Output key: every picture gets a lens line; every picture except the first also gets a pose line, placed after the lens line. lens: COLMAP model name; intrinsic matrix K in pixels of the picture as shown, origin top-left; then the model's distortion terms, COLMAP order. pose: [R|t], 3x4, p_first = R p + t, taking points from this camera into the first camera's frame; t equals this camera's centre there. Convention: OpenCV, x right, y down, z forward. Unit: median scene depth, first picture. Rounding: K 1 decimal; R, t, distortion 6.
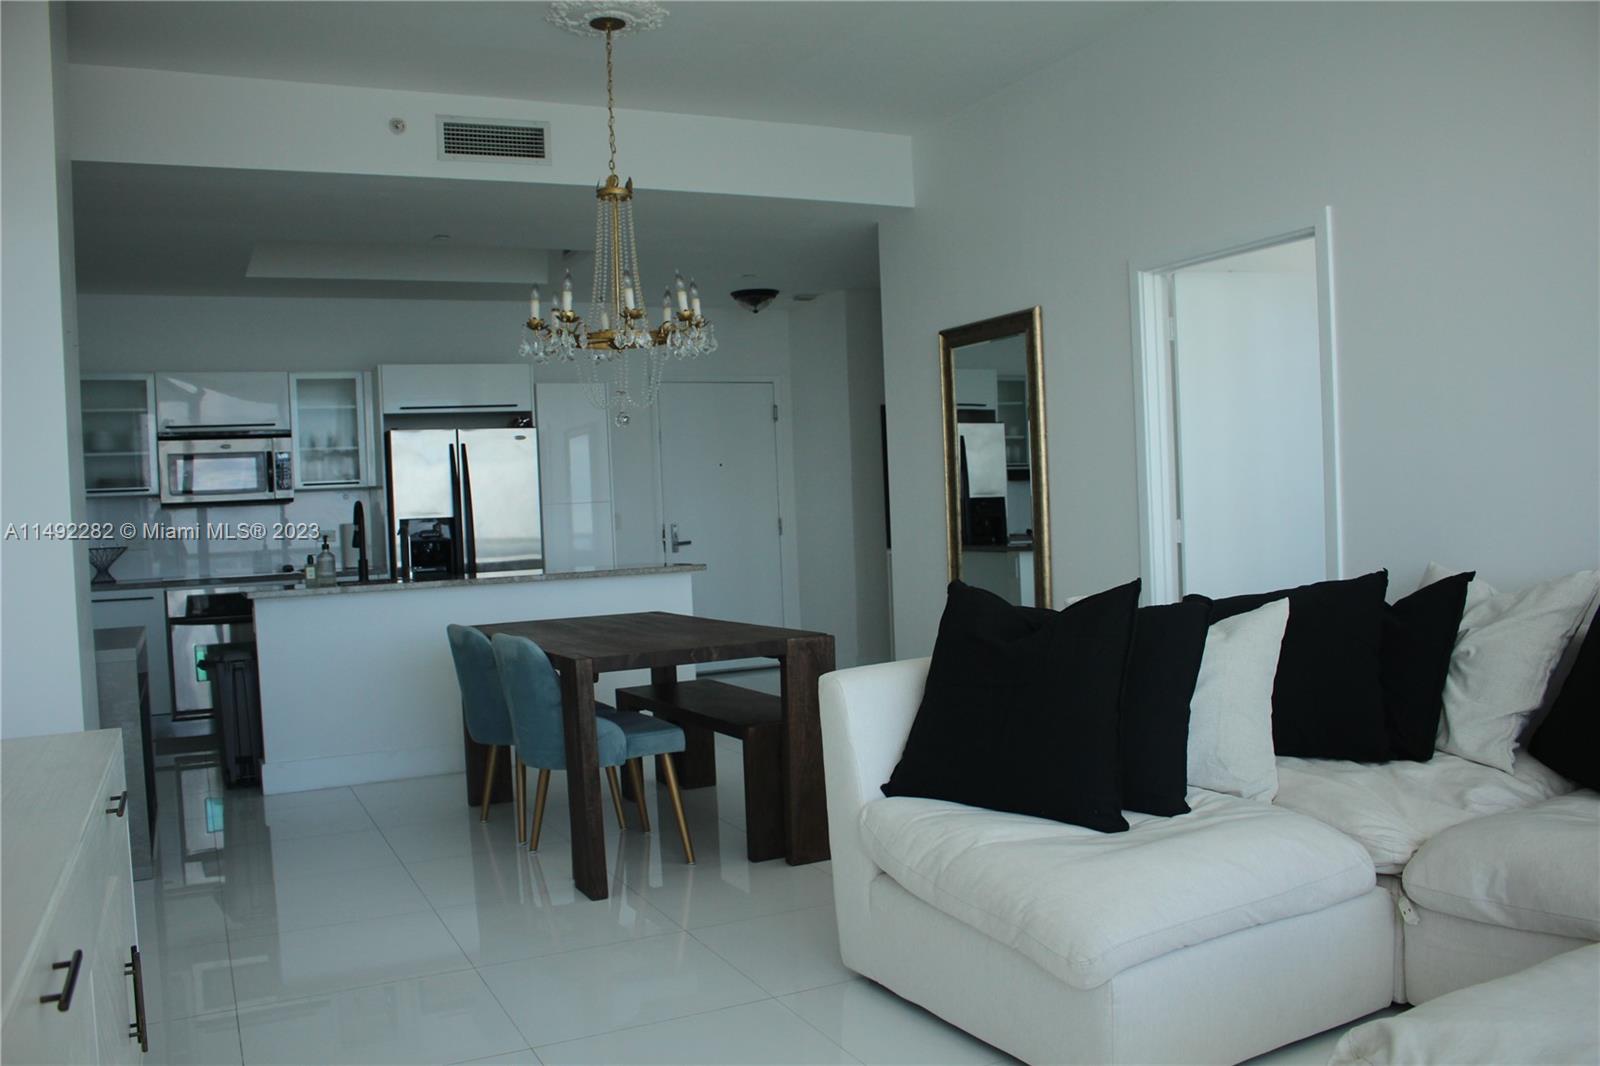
lens RADIAL K [[1312.1, 0, 799.2], [0, 1312.1, 549.4], [0, 0, 1]] dist [-0.161619, 0.127814]
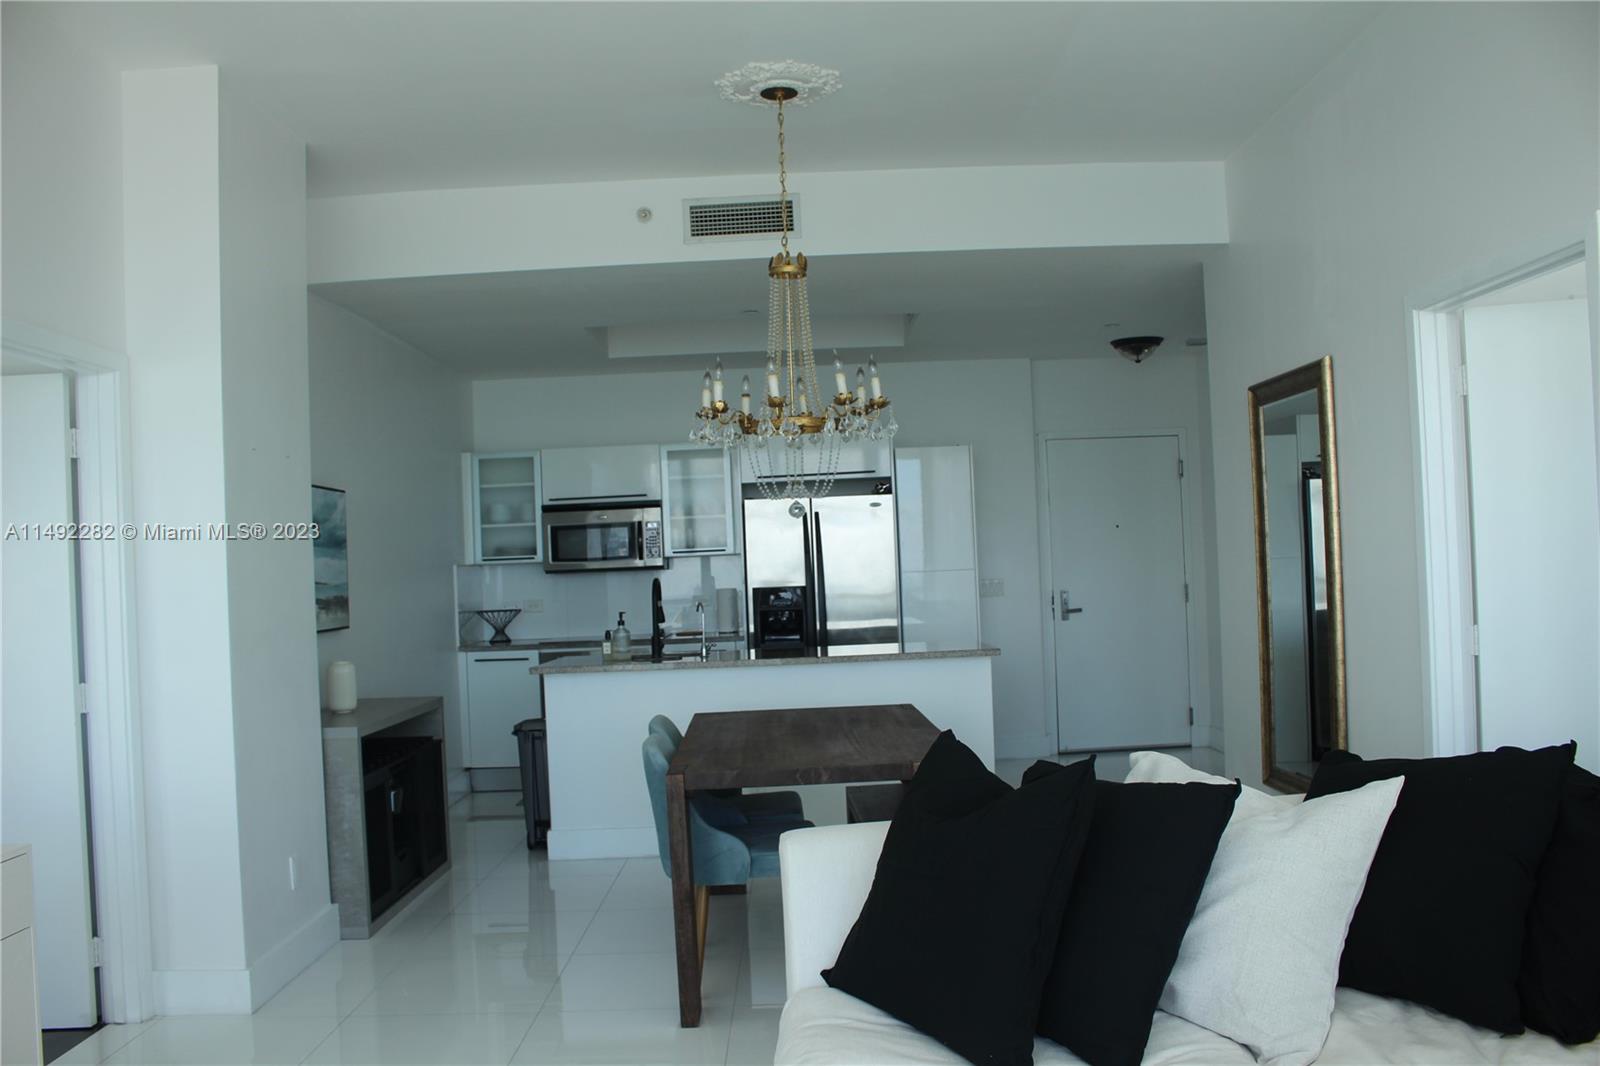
lens RADIAL K [[1312.1, 0, 799.2], [0, 1312.1, 549.4], [0, 0, 1]] dist [-0.161619, 0.127814]
pose [[0.899929, 0.000683, -0.436035, 0.210168], [-0.011447, 0.999691, -0.022059, -0.038244], [0.435885, 0.024843, 0.899659, 0.113794]]
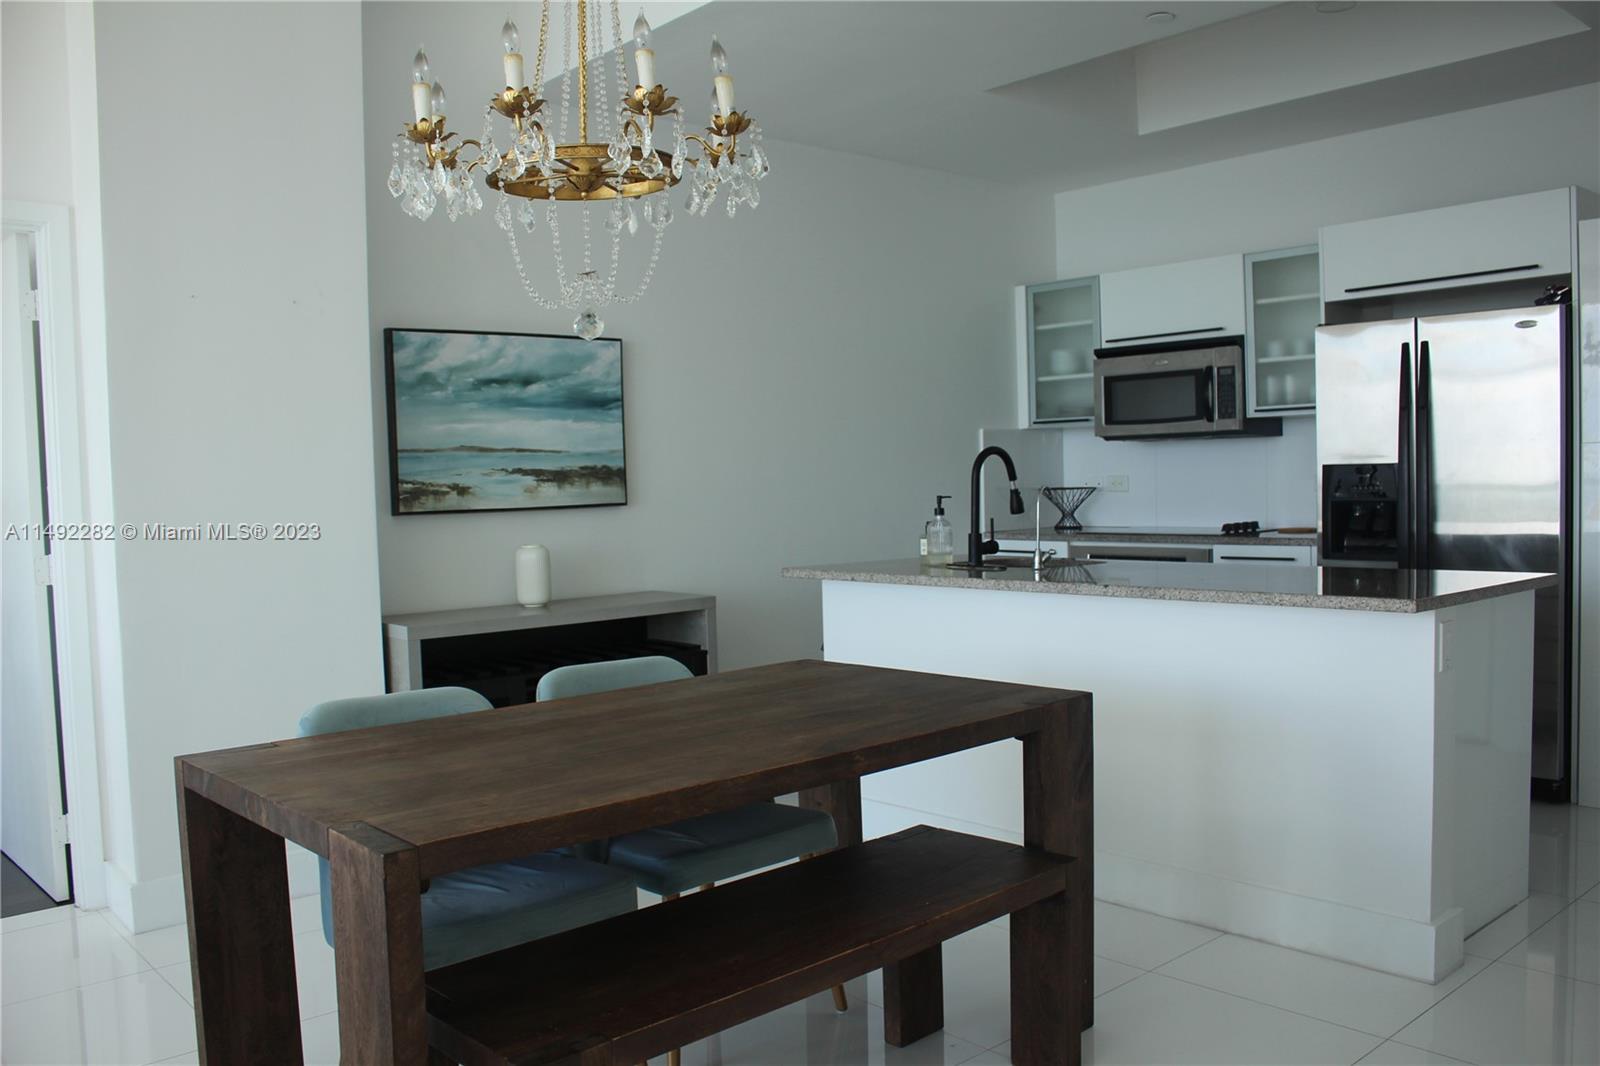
lens RADIAL K [[1312.1, 0, 799.2], [0, 1312.1, 549.4], [0, 0, 1]] dist [-0.161619, 0.127814]
pose [[0.264779, 0.090641, -0.960040, 0.295830], [-0.012932, 0.995817, 0.090453, -0.043971], [0.964222, -0.011535, 0.264844, 0.710086]]
